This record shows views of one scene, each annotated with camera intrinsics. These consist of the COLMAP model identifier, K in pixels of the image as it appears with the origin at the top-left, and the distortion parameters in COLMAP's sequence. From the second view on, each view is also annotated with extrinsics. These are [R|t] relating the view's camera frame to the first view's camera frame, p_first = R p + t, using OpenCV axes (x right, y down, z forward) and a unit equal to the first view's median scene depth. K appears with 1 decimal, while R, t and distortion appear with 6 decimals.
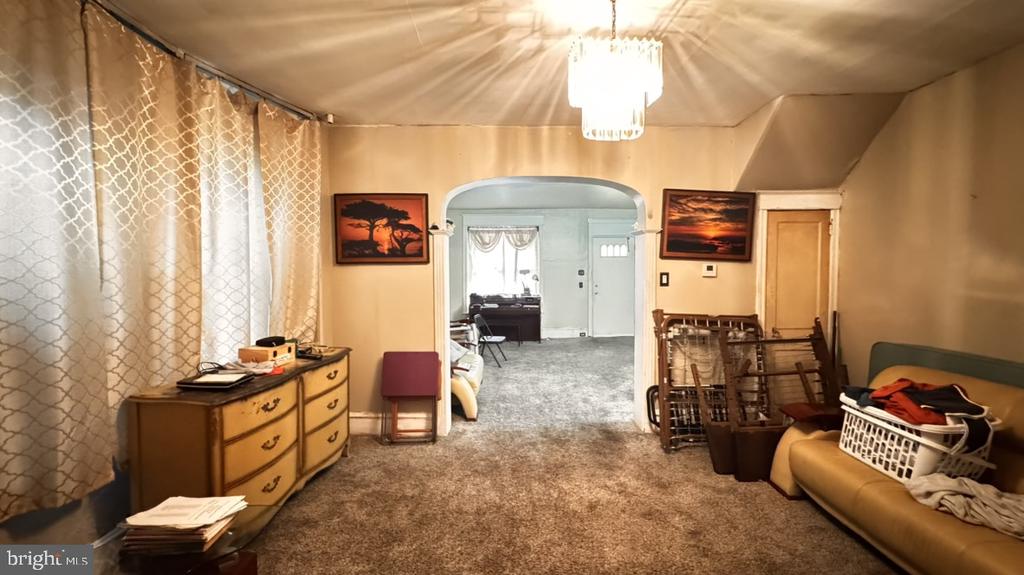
lens RADIAL K [[407.8, 0, 513.3], [0, 407.8, 281.3], [0, 0, 1]] dist [-0.003115, 0.000550]
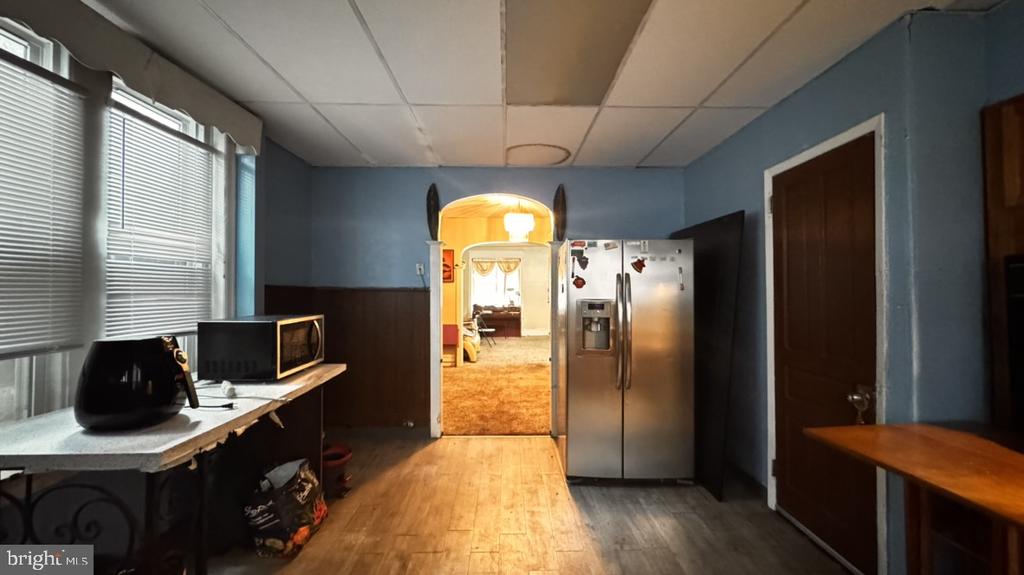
lens RADIAL K [[407.8, 0, 510.5], [0, 407.8, 286.3], [0, 0, 1]] dist [-0.003115, 0.000550]
pose [[0.999893, 0.004237, -0.013990, 0.073776], [-0.004842, 0.999044, -0.043445, 0.042973], [0.013792, 0.043508, 0.998958, -0.708066]]
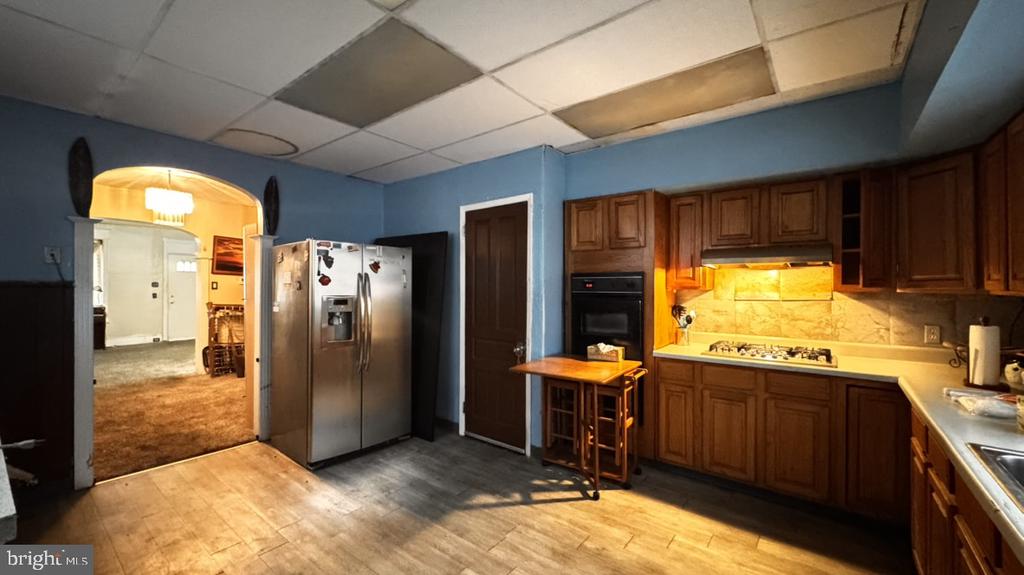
lens RADIAL K [[407.8, 0, 510.2], [0, 407.8, 286.8], [0, 0, 1]] dist [-0.003115, 0.000550]
pose [[0.638365, 0.010116, 0.769667, -0.113747], [0.014596, 0.999575, -0.025243, 0.042027], [-0.769595, 0.027348, 0.637946, -0.739330]]
